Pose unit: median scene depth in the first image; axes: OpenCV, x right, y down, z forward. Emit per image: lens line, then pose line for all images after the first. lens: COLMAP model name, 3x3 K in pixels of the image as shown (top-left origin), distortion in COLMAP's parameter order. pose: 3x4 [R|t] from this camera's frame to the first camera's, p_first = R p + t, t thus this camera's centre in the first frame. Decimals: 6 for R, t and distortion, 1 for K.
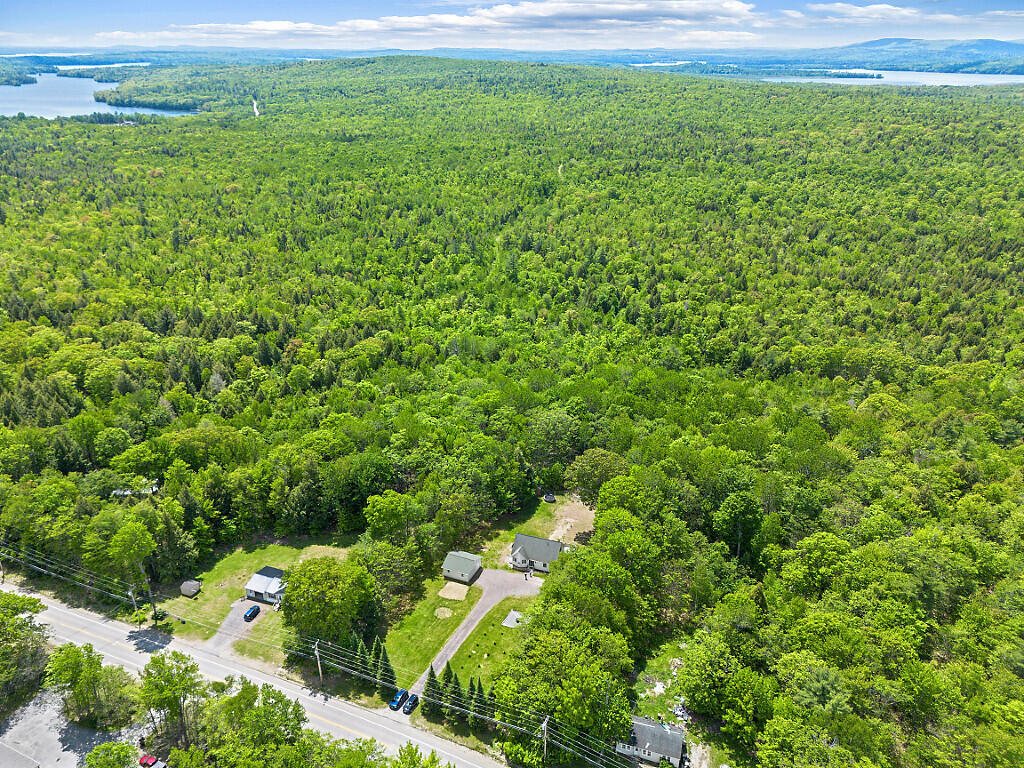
lens RADIAL K [[717.2, 0, 512.0], [0, 717.2, 384.0], [0, 0, 1]] dist [0.077173, -0.082531]
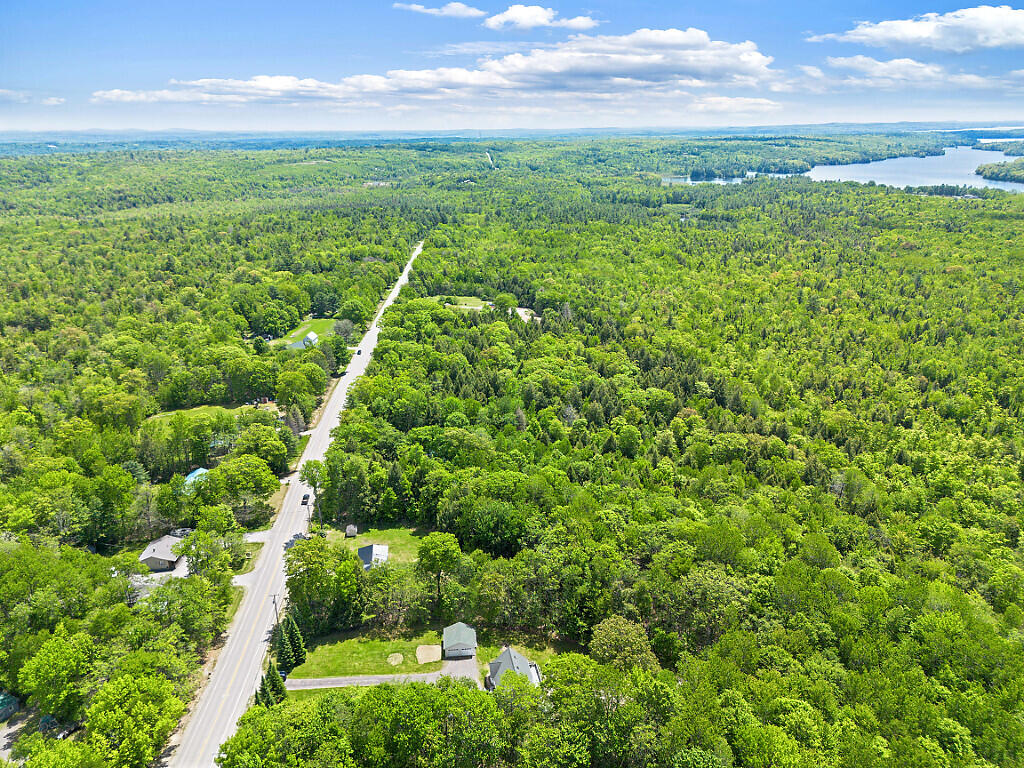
lens RADIAL K [[717.2, 0, 512.0], [0, 717.2, 384.0], [0, 0, 1]] dist [0.077173, -0.082531]
pose [[0.492426, 0.281717, -0.823500, 0.806183], [-0.352384, 0.929681, 0.107327, -0.237893], [0.795828, 0.237337, 0.557071, 0.523749]]
